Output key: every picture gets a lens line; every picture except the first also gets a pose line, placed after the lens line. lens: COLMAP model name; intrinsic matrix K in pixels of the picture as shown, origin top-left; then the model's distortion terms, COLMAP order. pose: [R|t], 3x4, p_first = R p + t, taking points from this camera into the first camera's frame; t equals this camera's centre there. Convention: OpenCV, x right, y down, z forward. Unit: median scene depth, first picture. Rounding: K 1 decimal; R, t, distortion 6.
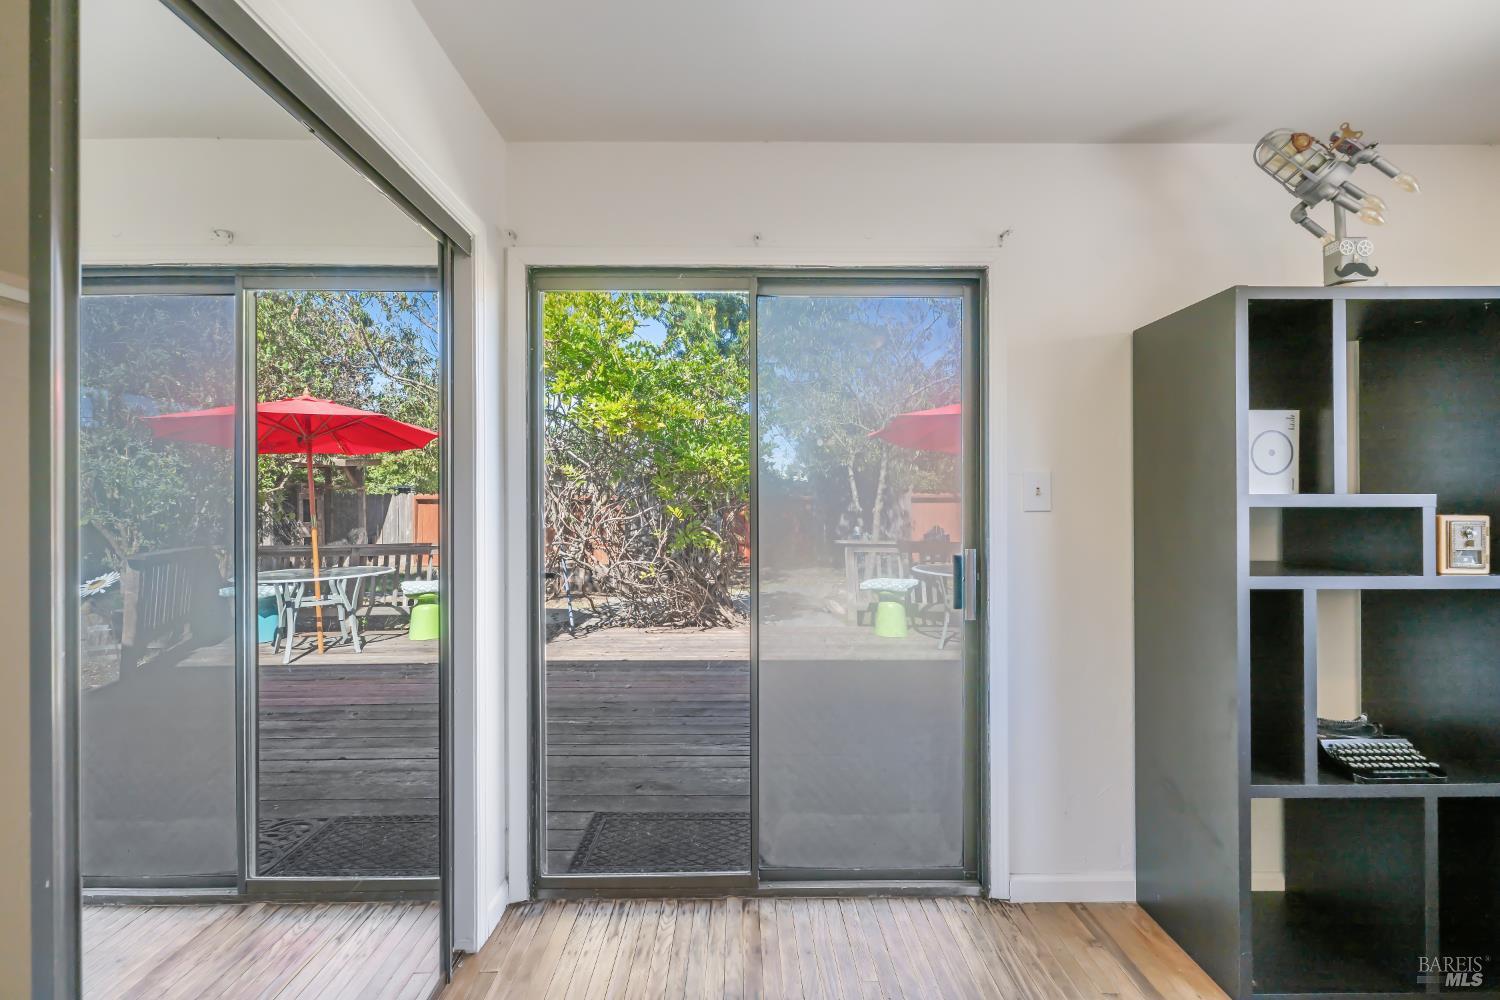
lens RADIAL K [[596.5, 0, 746.8], [0, 596.5, 505.6], [0, 0, 1]] dist [0.000091, -0.000977]
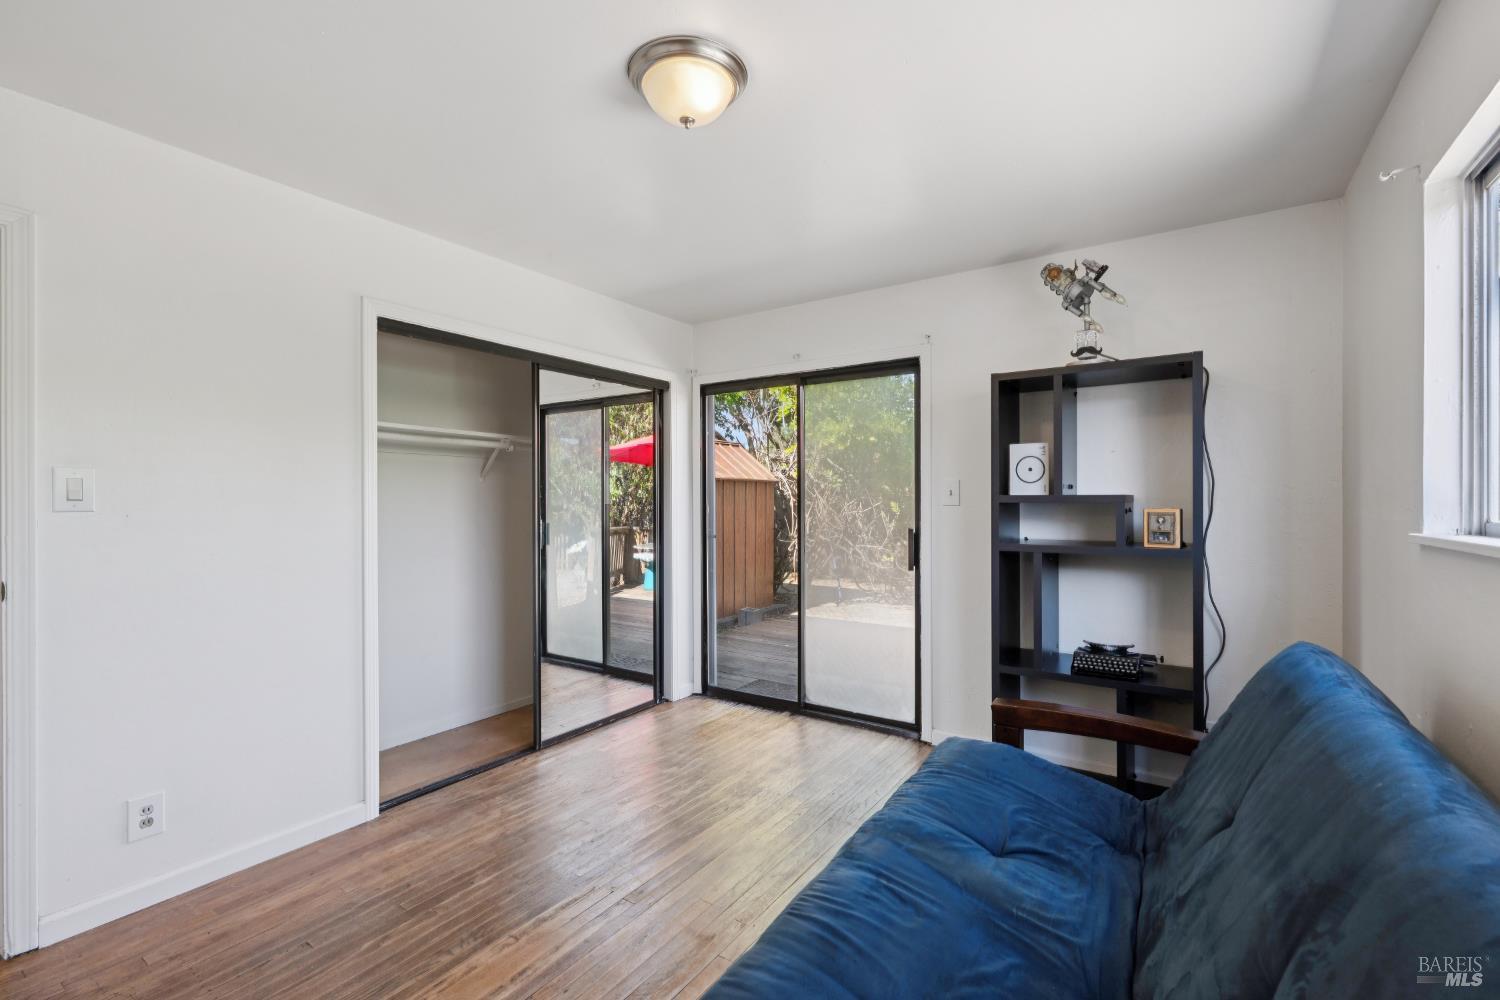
lens RADIAL K [[651.8, 0, 752.0], [0, 651.8, 500.3], [0, 0, 1]] dist [0.001848, 0.000023]
pose [[0.824176, 0.000161, -0.566334, 1.044108], [-0.001373, 0.999998, -0.001714, 0.000374], [0.566333, 0.002190, 0.824174, -0.748202]]
